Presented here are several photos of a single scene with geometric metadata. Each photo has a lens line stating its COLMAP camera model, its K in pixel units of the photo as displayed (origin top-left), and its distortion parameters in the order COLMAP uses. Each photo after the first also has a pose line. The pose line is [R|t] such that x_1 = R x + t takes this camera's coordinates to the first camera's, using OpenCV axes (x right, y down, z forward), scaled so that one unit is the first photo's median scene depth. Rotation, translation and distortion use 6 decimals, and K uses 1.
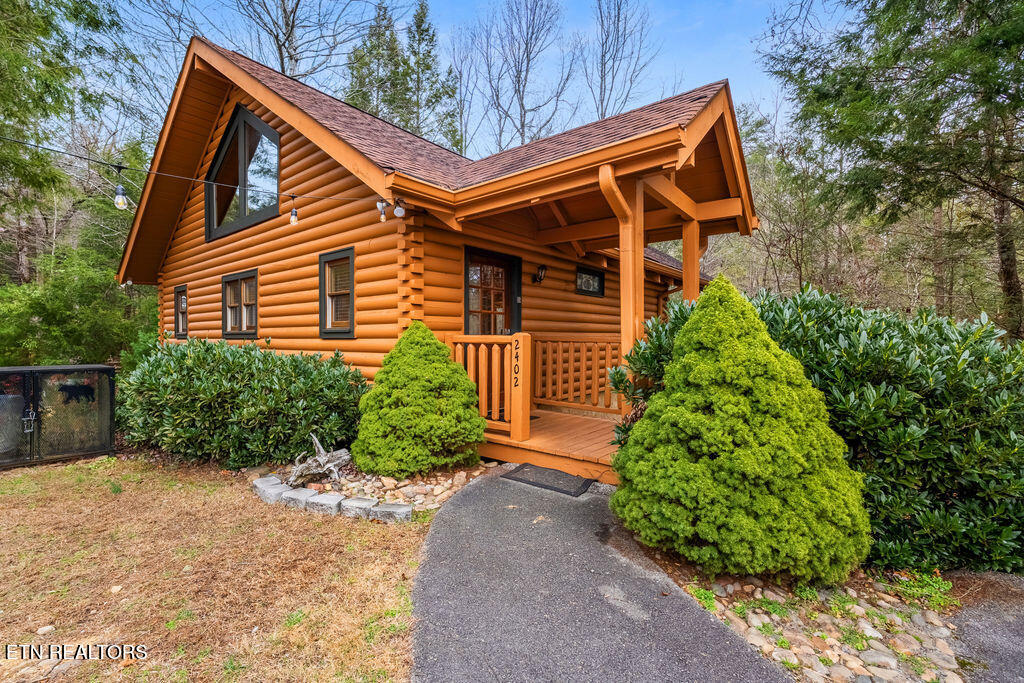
lens RADIAL K [[452.0, 0, 510.5], [0, 452.0, 341.1], [0, 0, 1]] dist [-0.005244, 0.000643]
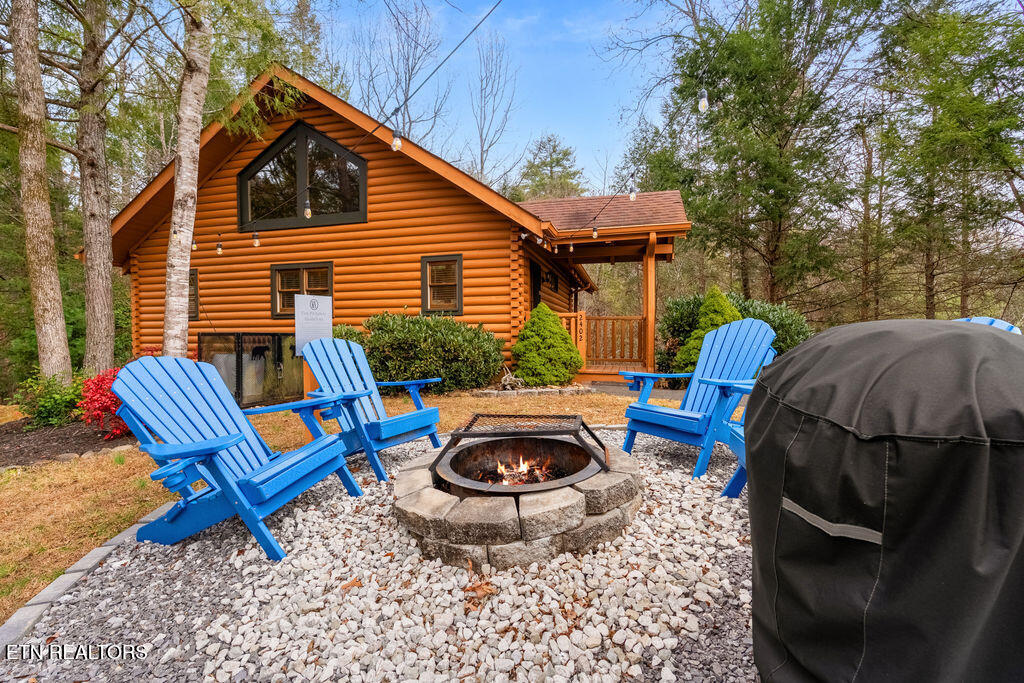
lens RADIAL K [[452.0, 0, 514.3], [0, 452.0, 338.2], [0, 0, 1]] dist [-0.005244, 0.000643]
pose [[0.914015, -0.011291, 0.405524, -0.800454], [0.010040, 0.999936, 0.005214, 0.065790], [-0.405557, -0.000694, 0.914069, -0.447543]]
